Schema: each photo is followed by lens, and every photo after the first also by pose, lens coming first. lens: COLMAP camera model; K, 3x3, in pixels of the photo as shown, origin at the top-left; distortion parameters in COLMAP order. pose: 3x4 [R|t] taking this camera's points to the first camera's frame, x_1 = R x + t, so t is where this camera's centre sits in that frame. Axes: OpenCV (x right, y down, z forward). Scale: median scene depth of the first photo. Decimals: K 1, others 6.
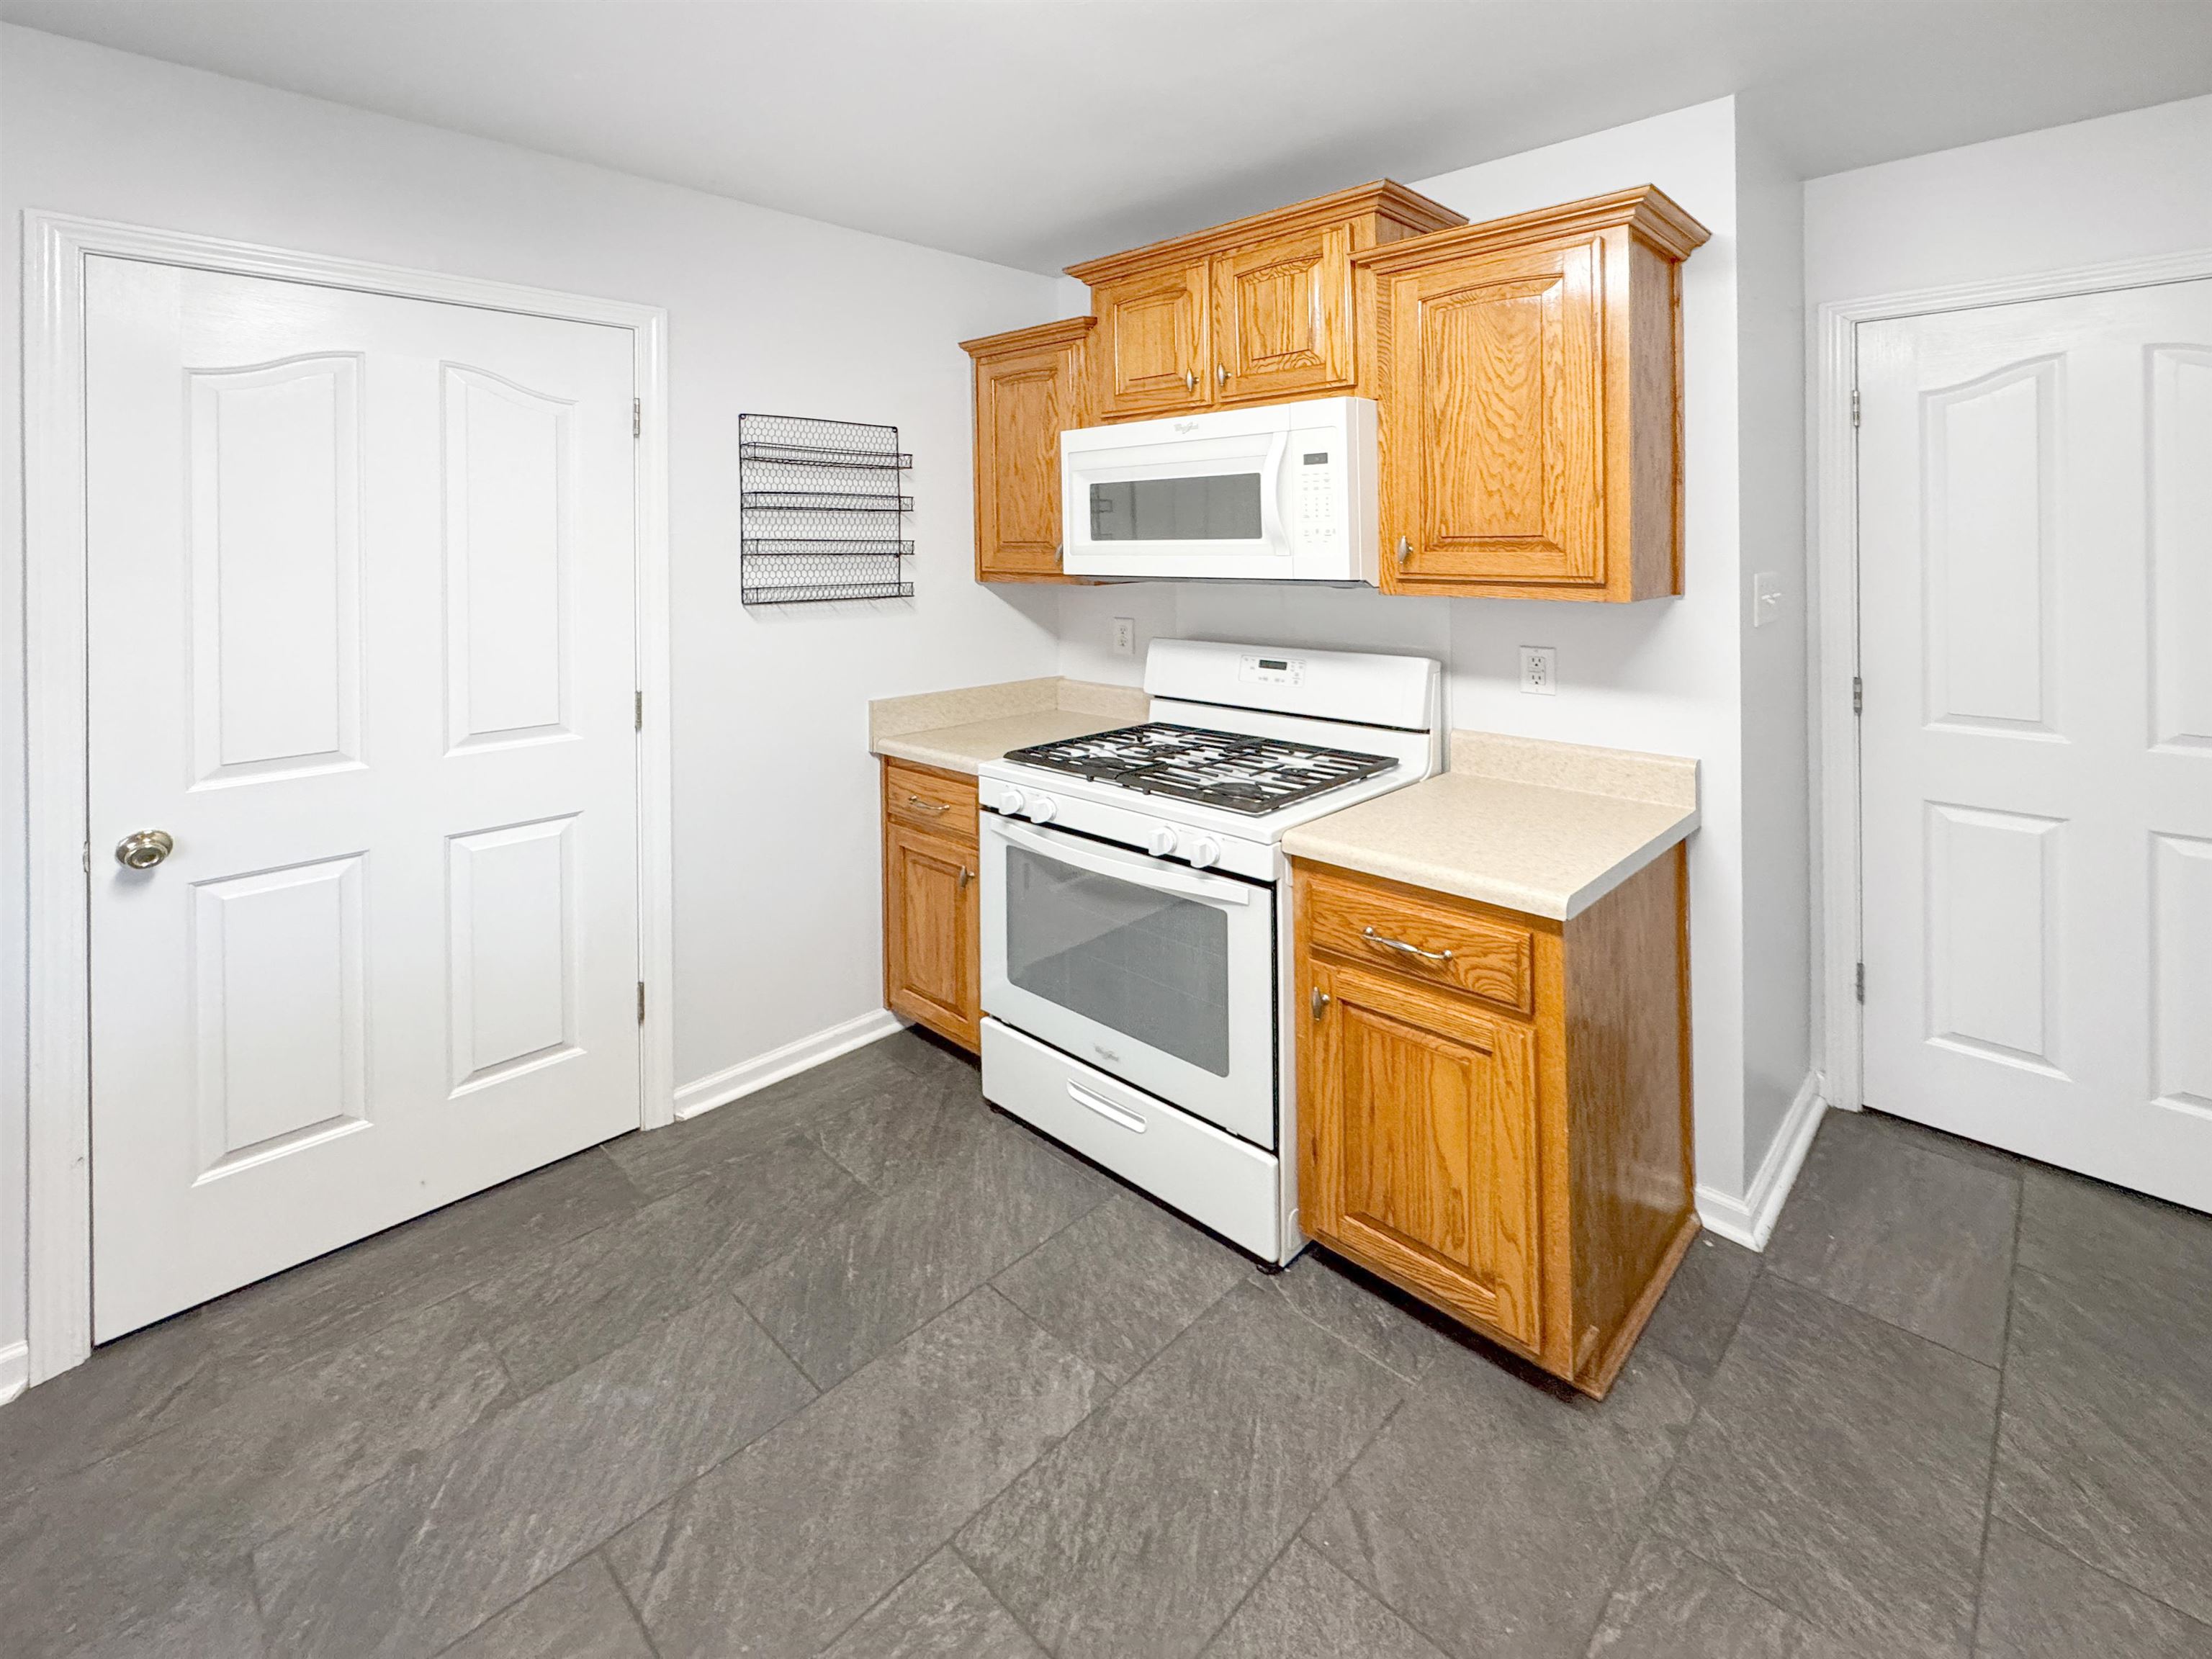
lens RADIAL K [[838.4, 0, 1084.2], [0, 838.4, 545.6], [0, 0, 1]] dist [0.000886, -0.000377]
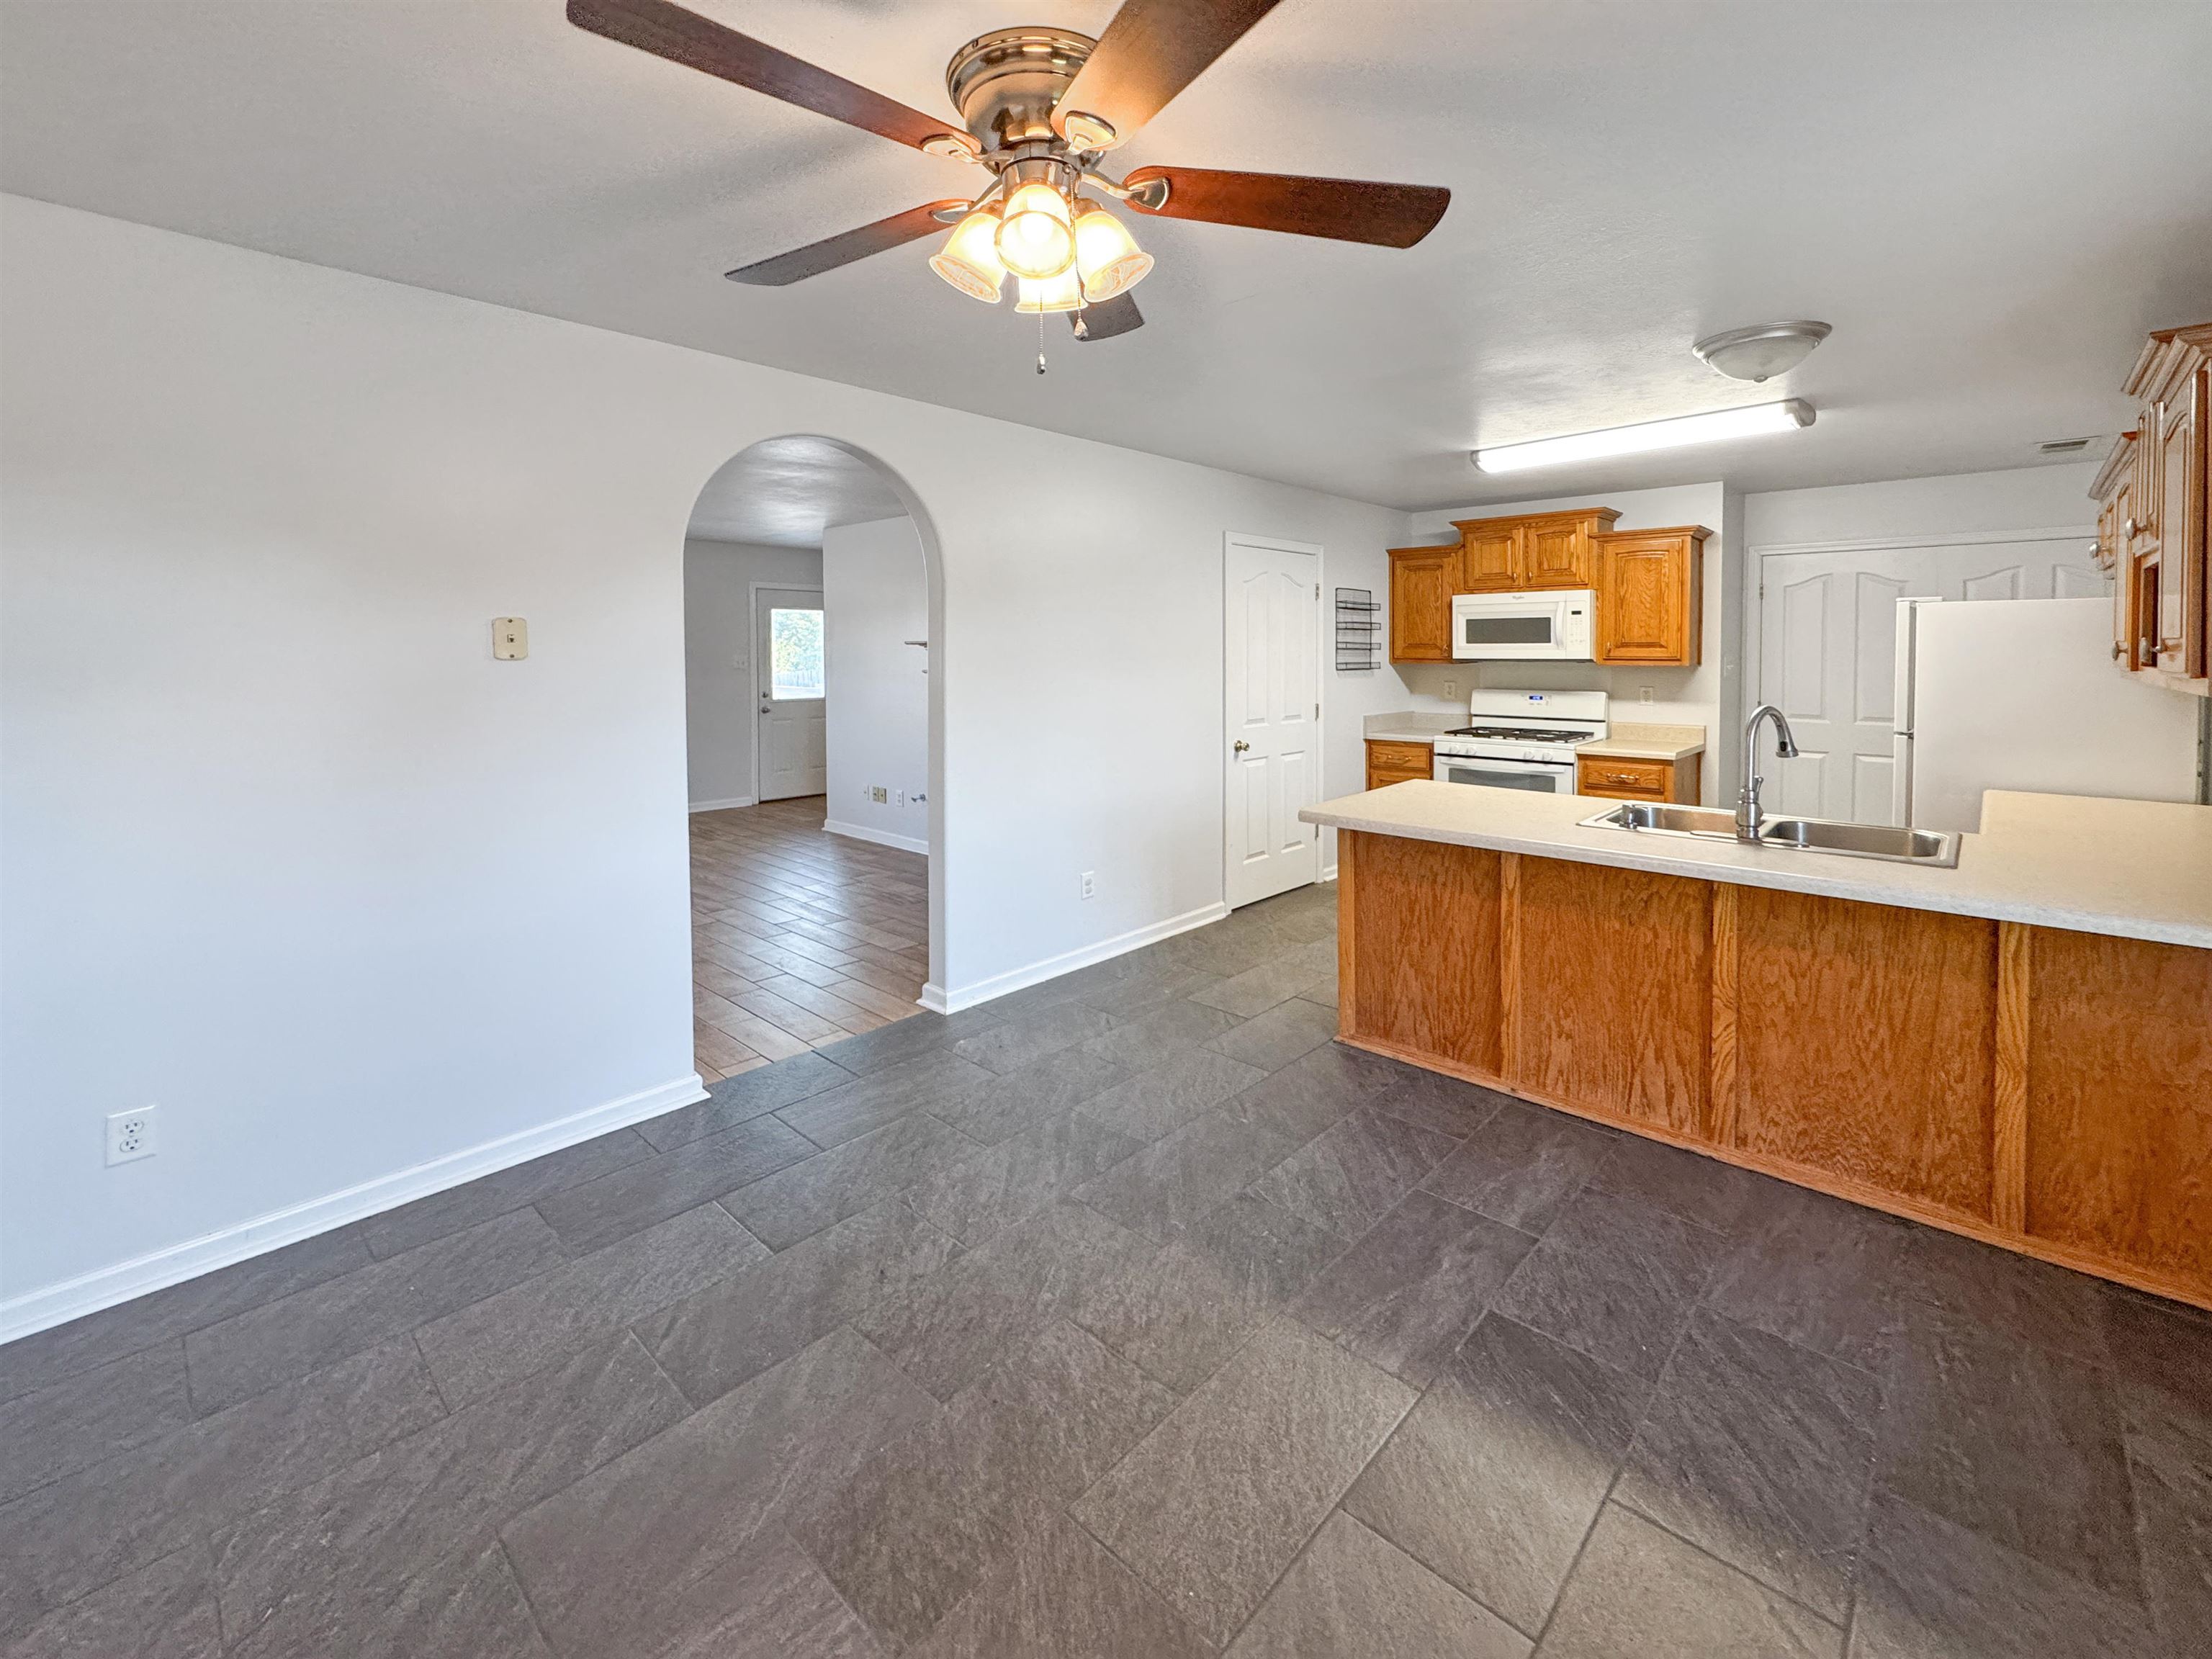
lens RADIAL K [[951.4, 0, 1137.4], [0, 951.4, 682.5], [0, 0, 1]] dist [-0.004650, 0.000740]
pose [[0.990074, -0.000231, 0.140544, -1.435729], [-0.004076, 0.999531, 0.030358, 0.028361], [-0.140485, -0.030629, 0.989609, -1.680063]]
